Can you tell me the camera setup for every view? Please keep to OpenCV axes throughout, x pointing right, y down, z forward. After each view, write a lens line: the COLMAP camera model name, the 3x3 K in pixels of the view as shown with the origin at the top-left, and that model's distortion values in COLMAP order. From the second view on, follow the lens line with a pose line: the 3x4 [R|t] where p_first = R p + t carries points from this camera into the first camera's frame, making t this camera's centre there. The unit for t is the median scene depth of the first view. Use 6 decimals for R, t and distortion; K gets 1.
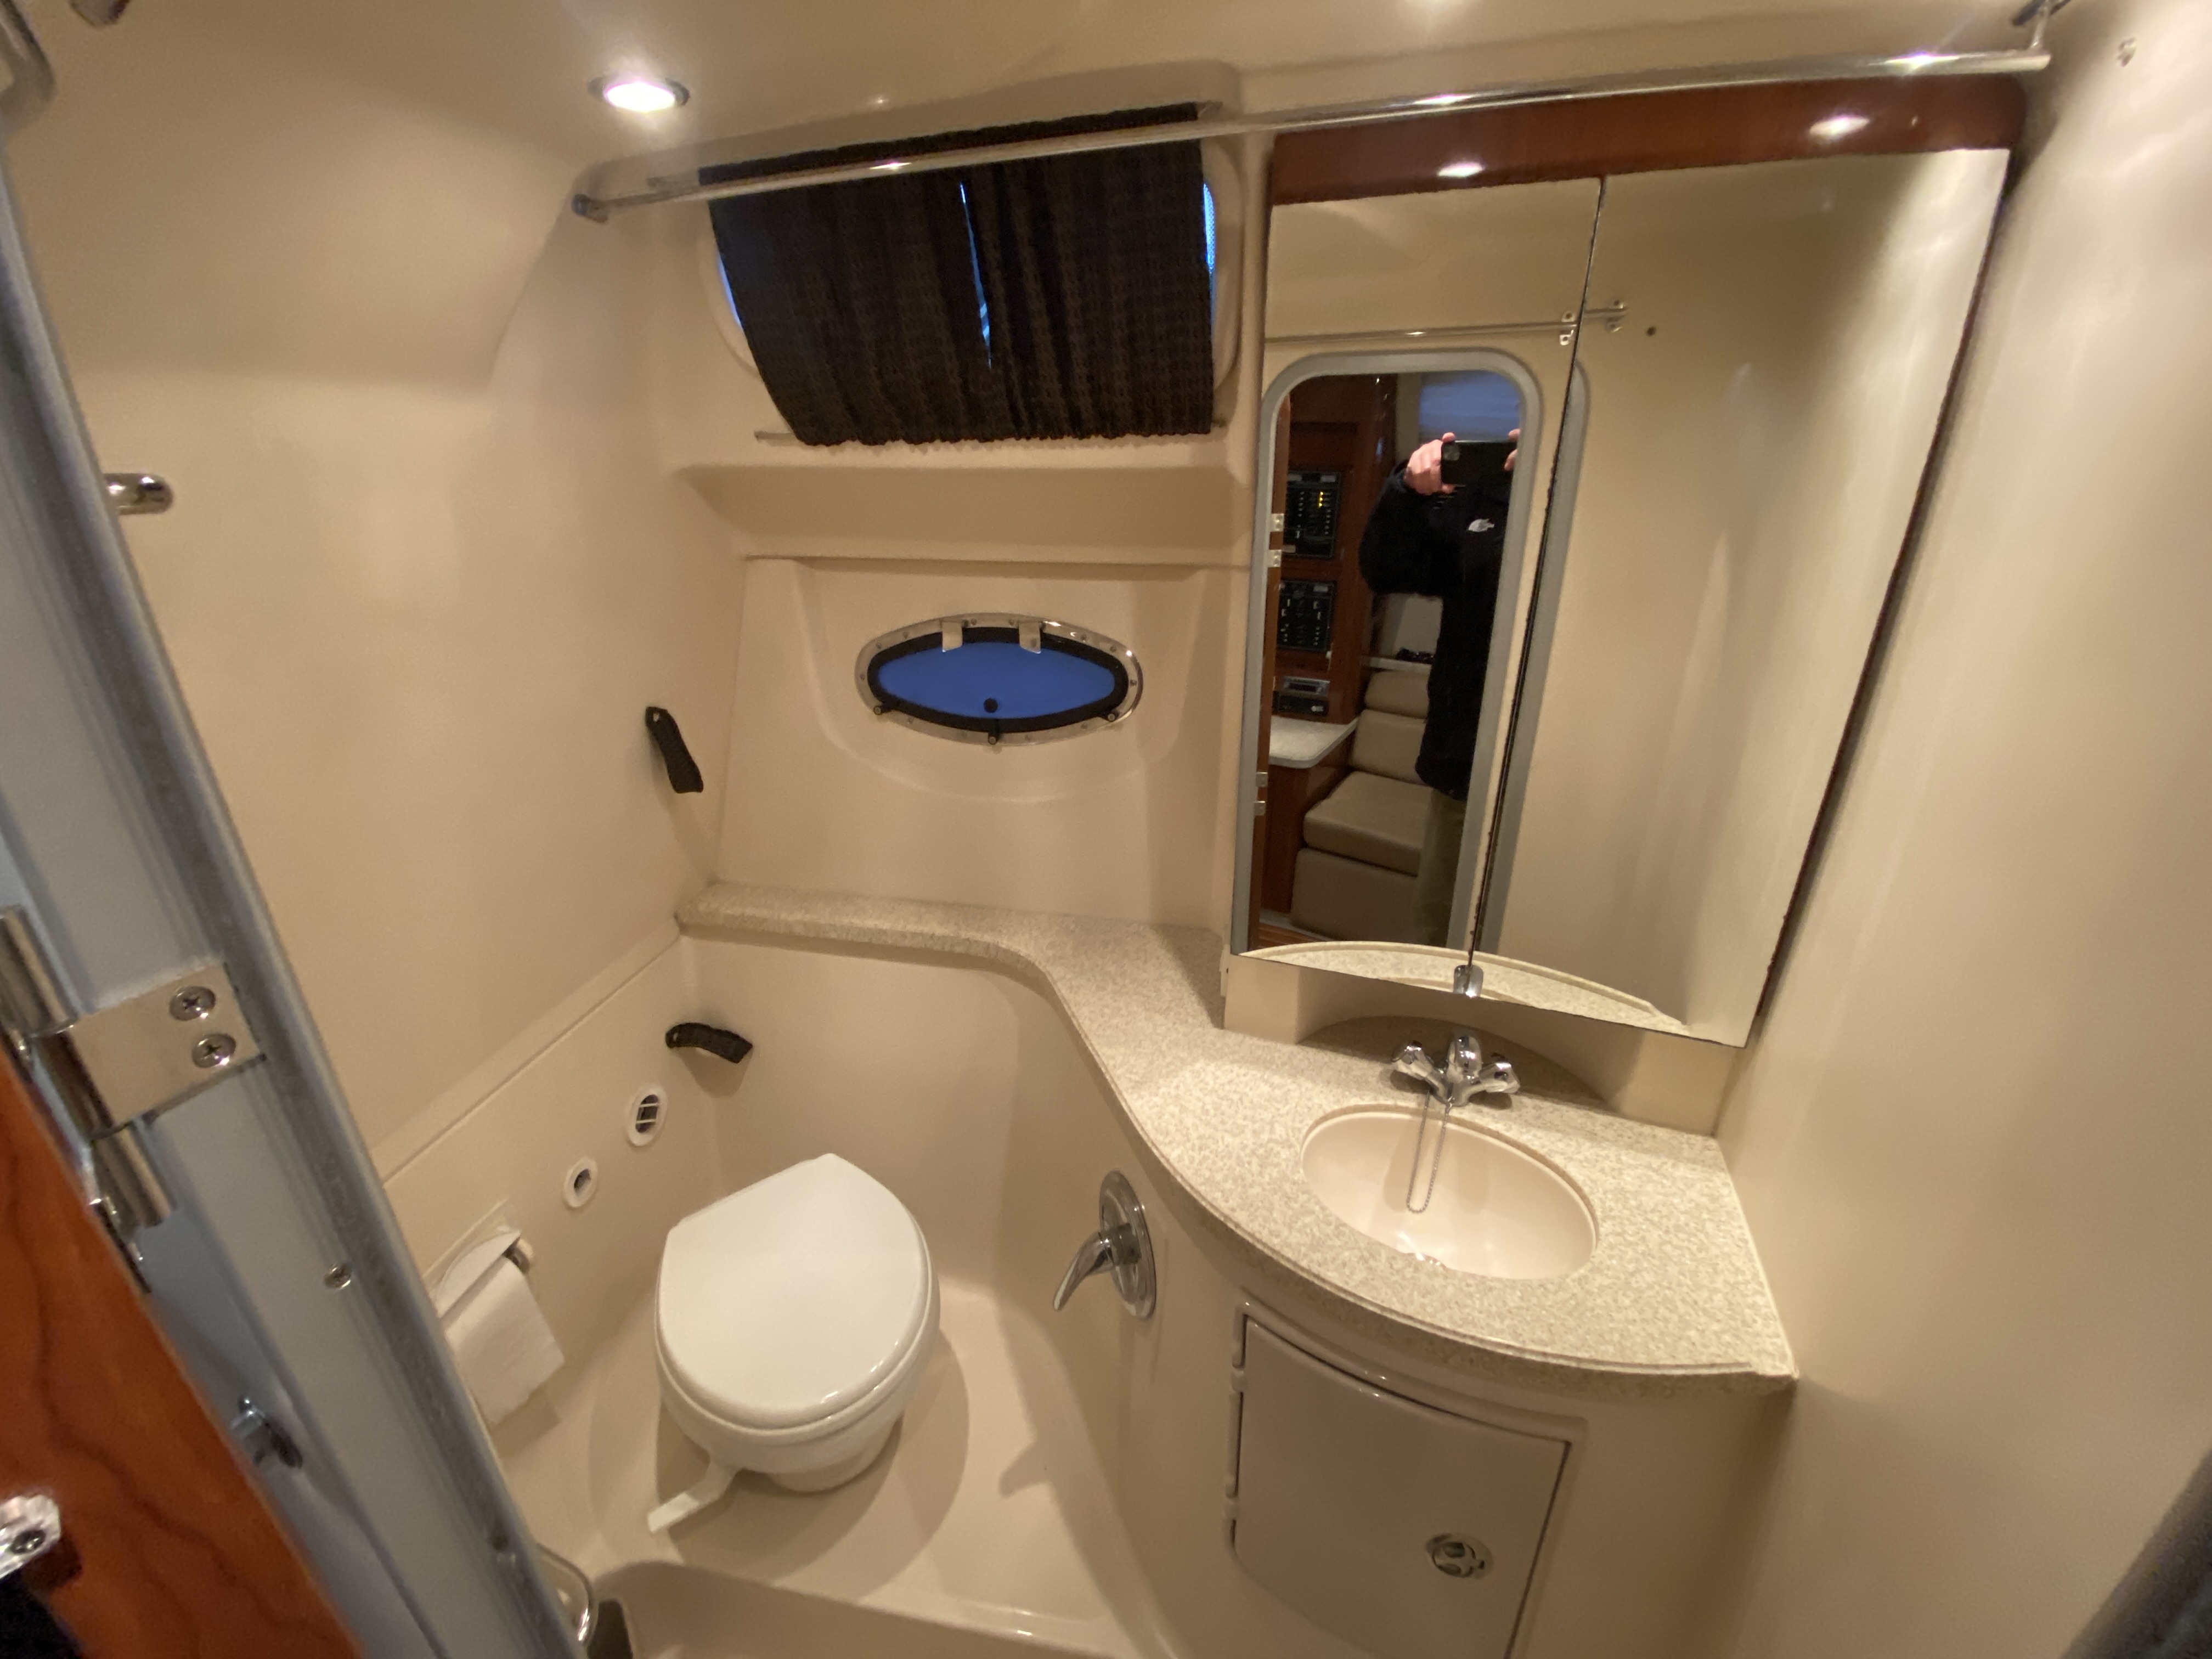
lens RADIAL K [[885.2, 0, 1106.0], [0, 885.2, 829.5], [0, 0, 1]] dist [0.024081, -0.016862]
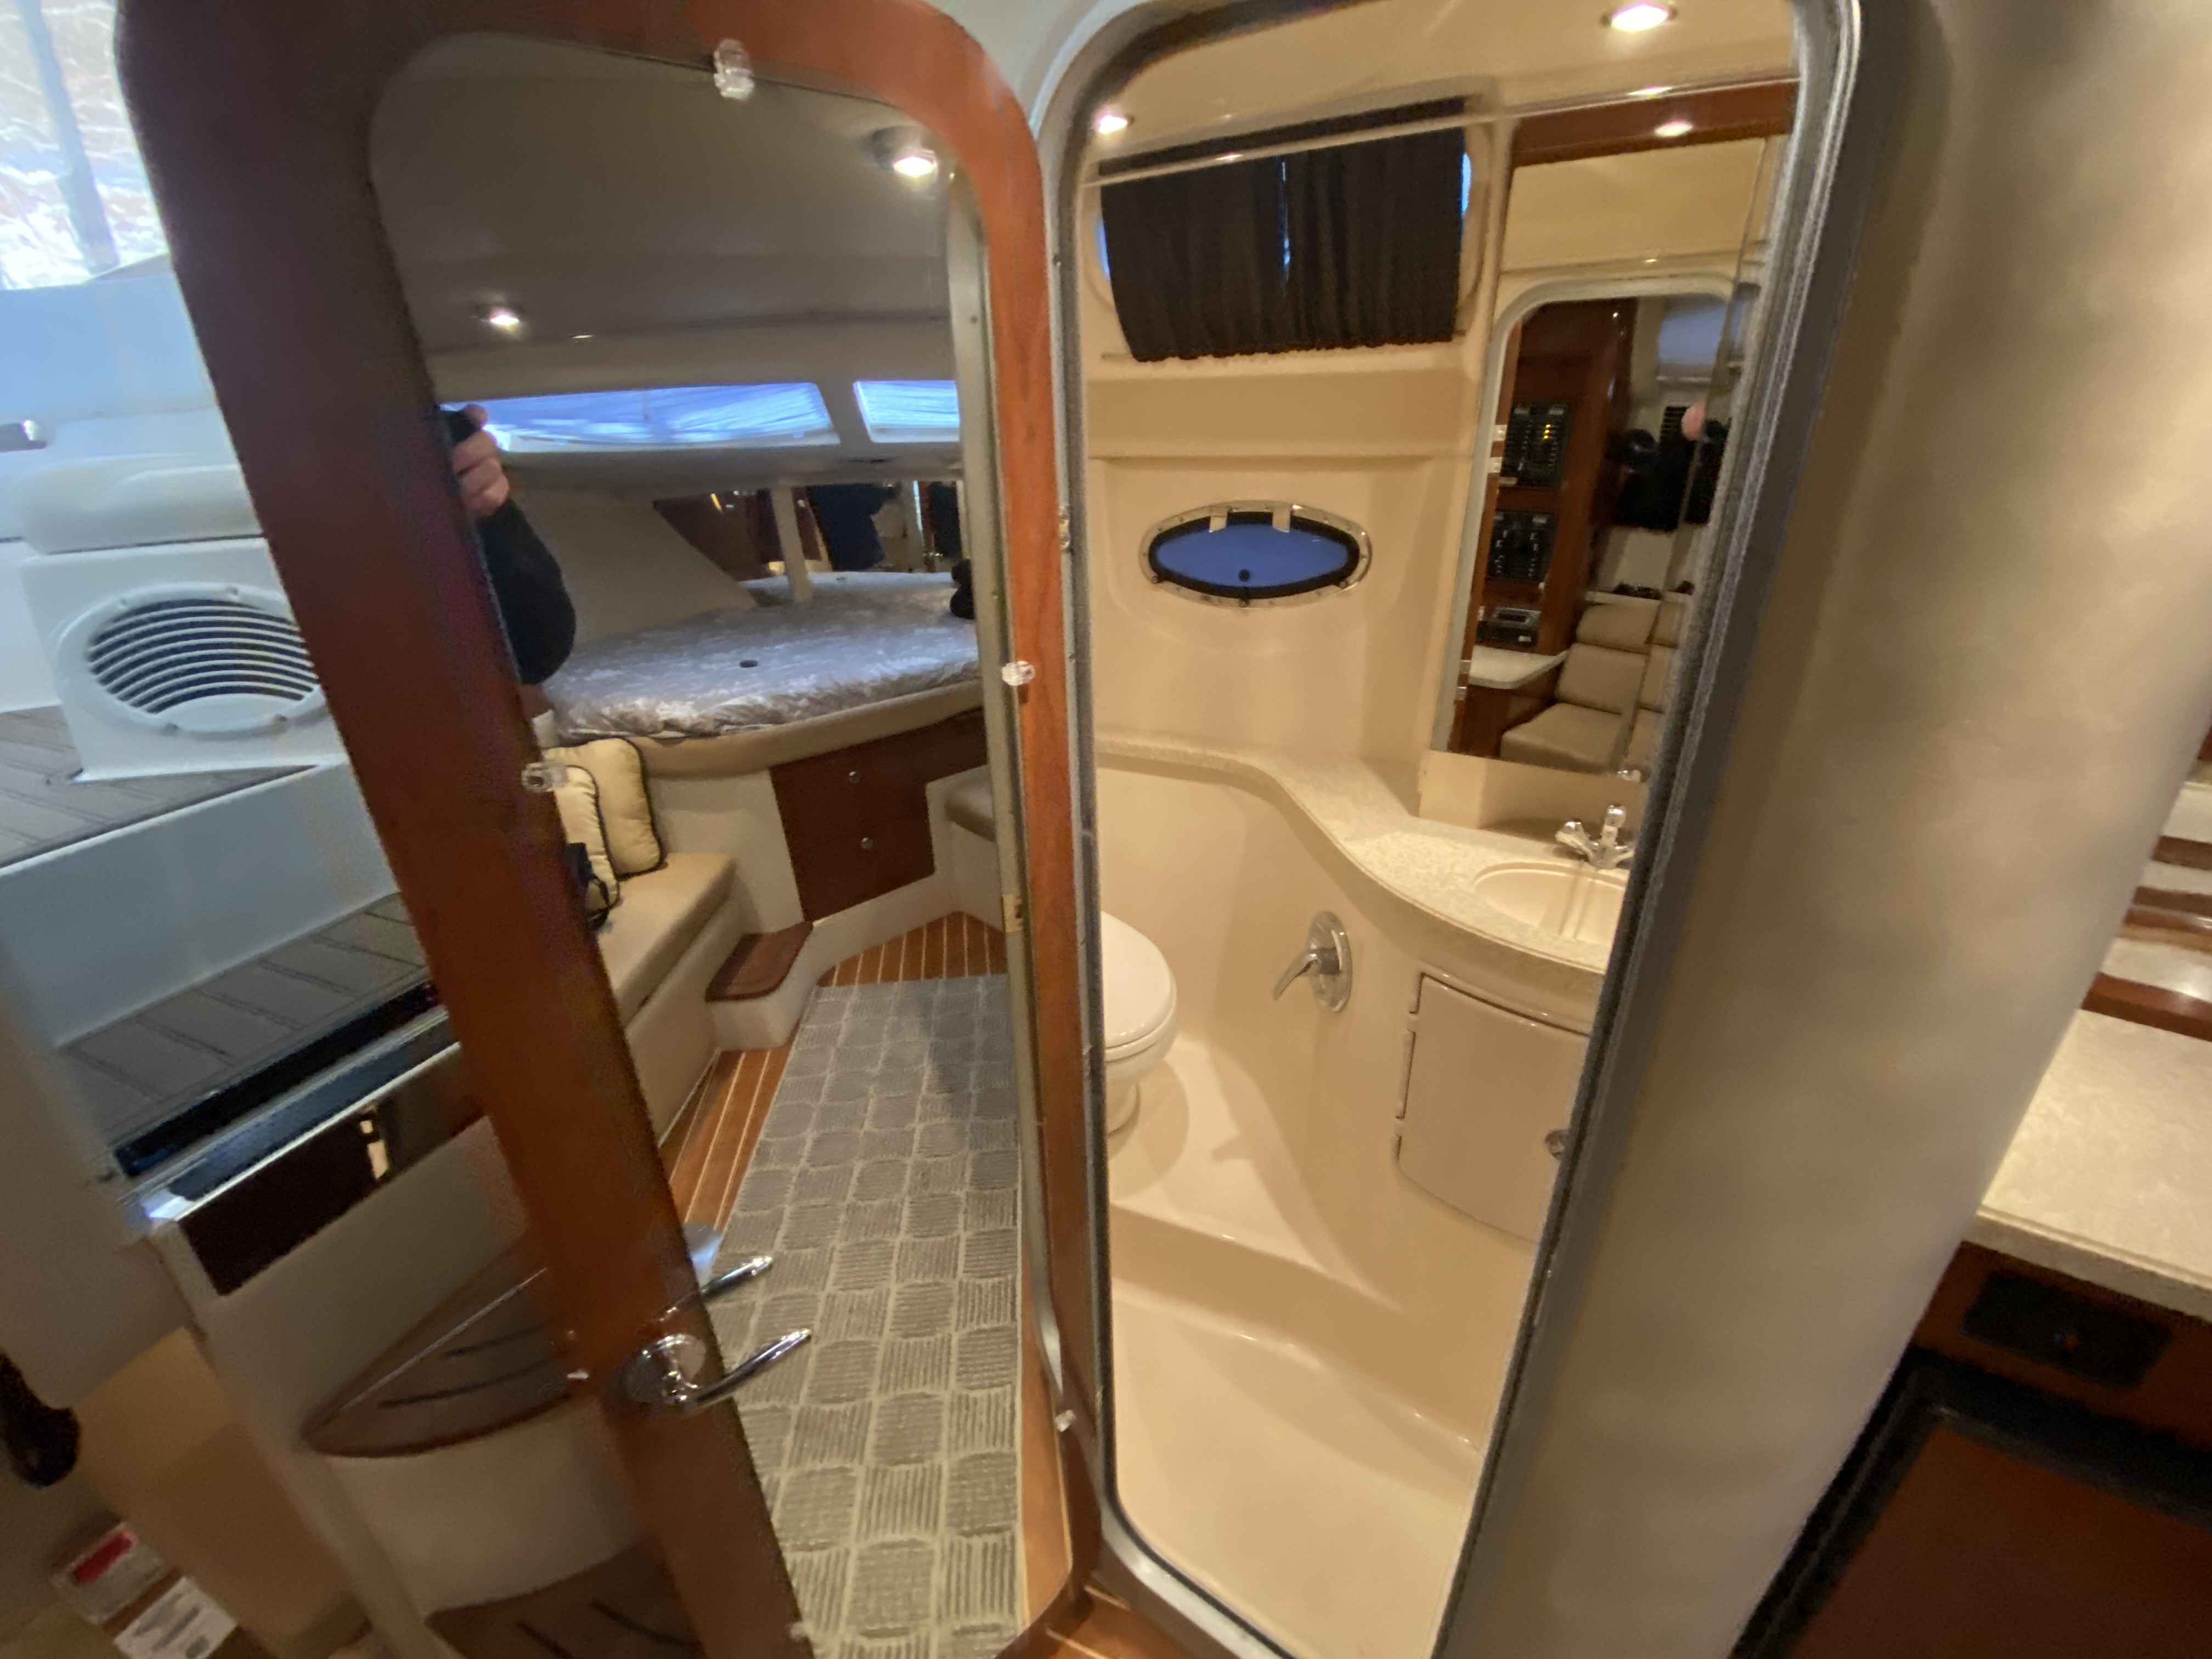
lens RADIAL K [[884.5, 0, 1103.1], [0, 884.5, 822.6], [0, 0, 1]] dist [0.016696, -0.016963]
pose [[0.976645, 0.081495, -0.198806, -0.049889], [-0.075044, 0.996386, 0.039783, 0.187418], [0.201330, -0.023935, 0.979231, -0.305443]]
